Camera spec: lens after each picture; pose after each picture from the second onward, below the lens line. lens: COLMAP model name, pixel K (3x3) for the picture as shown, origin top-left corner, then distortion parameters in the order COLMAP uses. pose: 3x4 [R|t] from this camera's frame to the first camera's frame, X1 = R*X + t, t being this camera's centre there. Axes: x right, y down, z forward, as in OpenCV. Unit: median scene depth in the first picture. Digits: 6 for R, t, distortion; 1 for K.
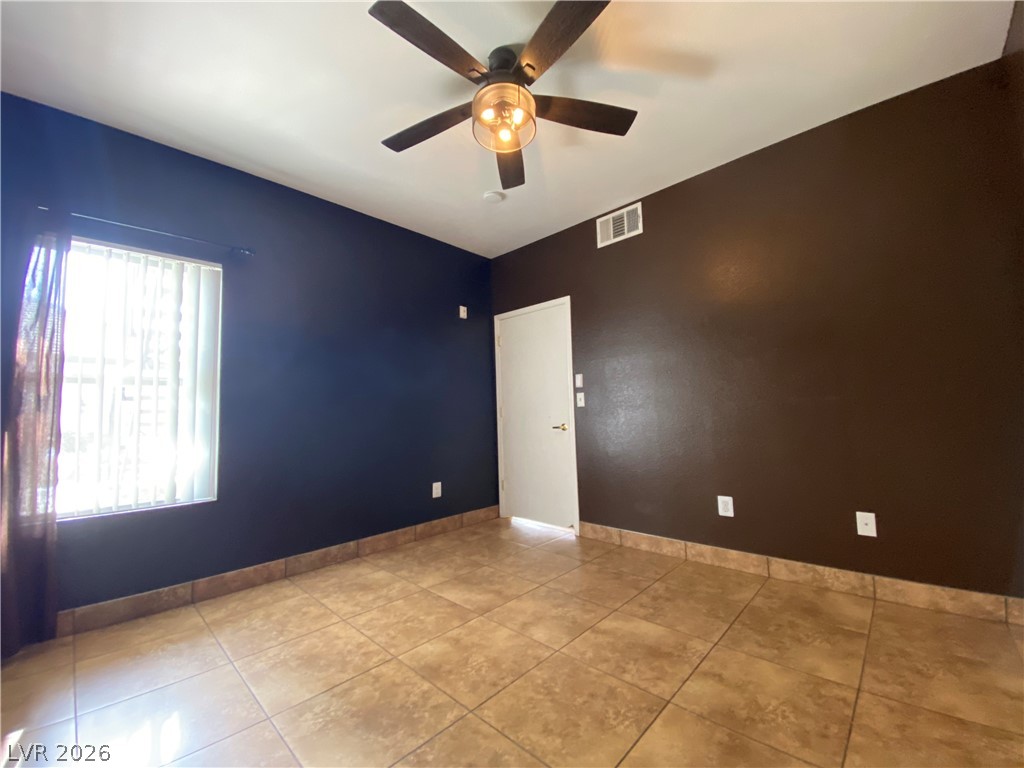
lens RADIAL K [[416.1, 0, 509.6], [0, 416.1, 381.4], [0, 0, 1]] dist [0.009794, -0.015757]
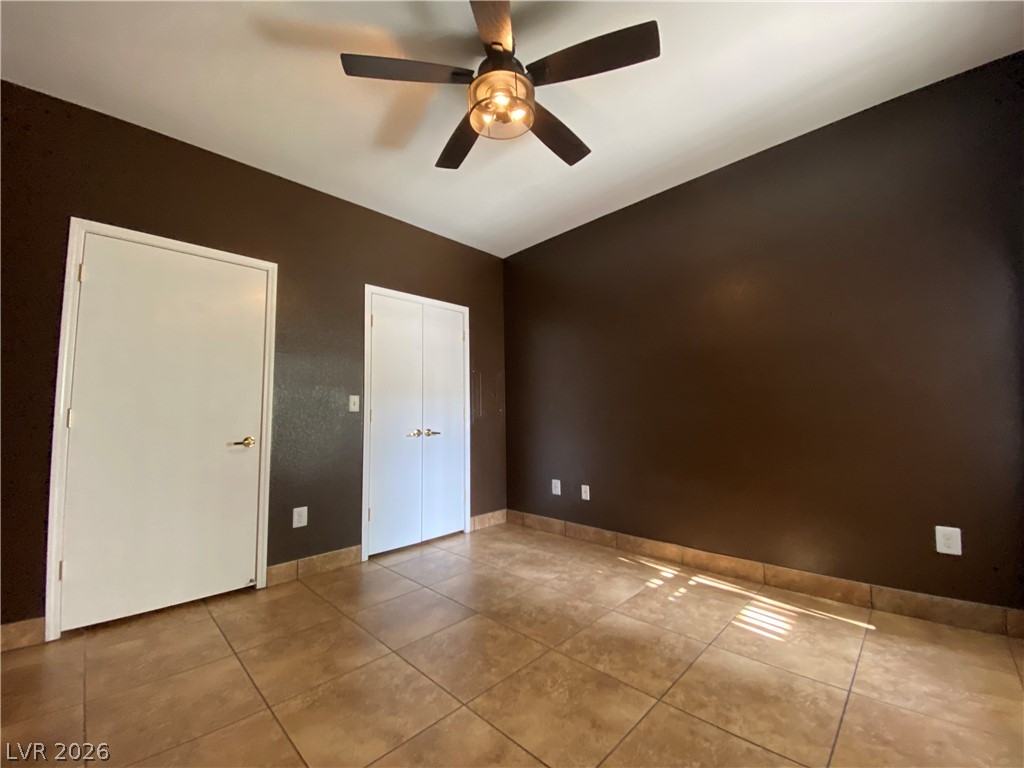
lens RADIAL K [[416.1, 0, 509.6], [0, 416.1, 381.4], [0, 0, 1]] dist [0.009794, -0.015757]
pose [[-0.998818, 0.046186, 0.015162, -0.017645], [0.043122, 0.985811, -0.162226, 0.162946], [-0.022440, -0.161381, -0.986637, 2.032935]]
